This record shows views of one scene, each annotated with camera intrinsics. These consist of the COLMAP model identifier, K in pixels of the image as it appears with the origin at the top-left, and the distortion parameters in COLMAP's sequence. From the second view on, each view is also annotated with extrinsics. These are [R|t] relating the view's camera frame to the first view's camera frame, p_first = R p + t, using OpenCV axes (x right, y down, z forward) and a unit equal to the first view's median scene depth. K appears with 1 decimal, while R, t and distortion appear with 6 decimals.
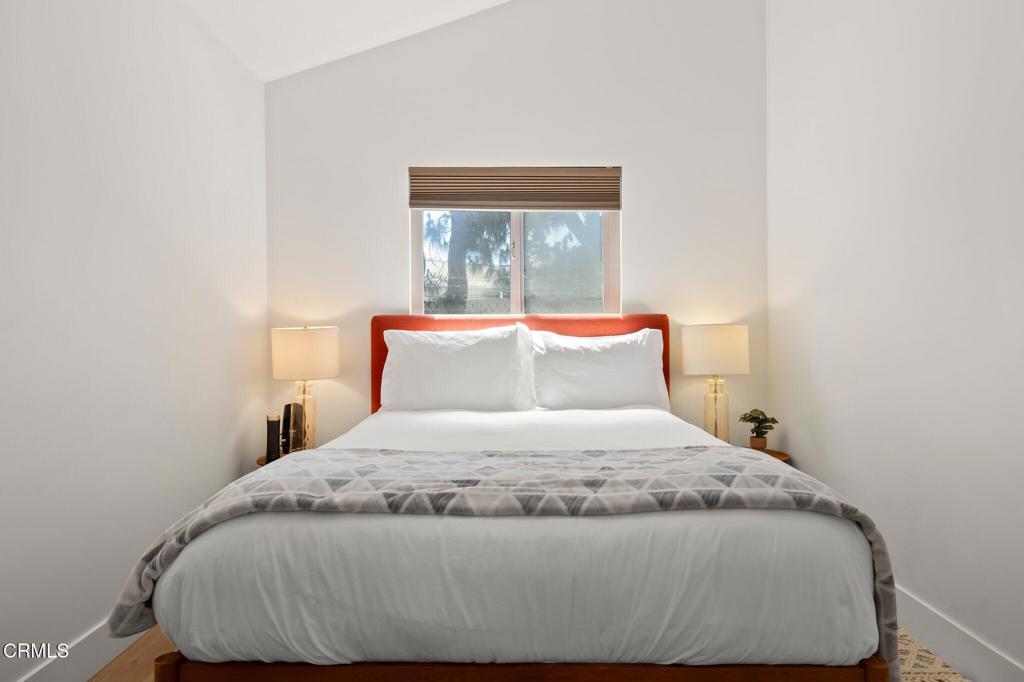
lens RADIAL K [[657.8, 0, 514.3], [0, 657.8, 338.0], [0, 0, 1]] dist [-0.000242, -0.001399]
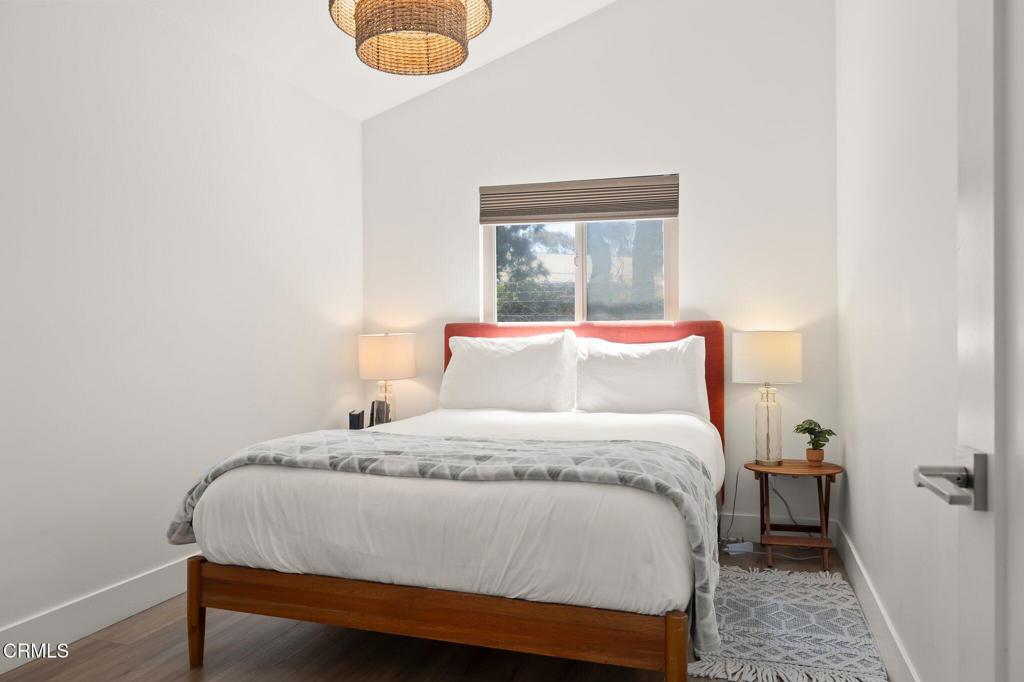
lens RADIAL K [[743.2, 0, 511.7], [0, 743.2, 341.6], [0, 0, 1]] dist [-0.002600, -0.000077]
pose [[0.951977, 0.003983, -0.306143, 0.588831], [-0.005250, 0.999981, -0.003318, -0.000271], [0.306124, 0.004766, 0.951980, -0.336969]]
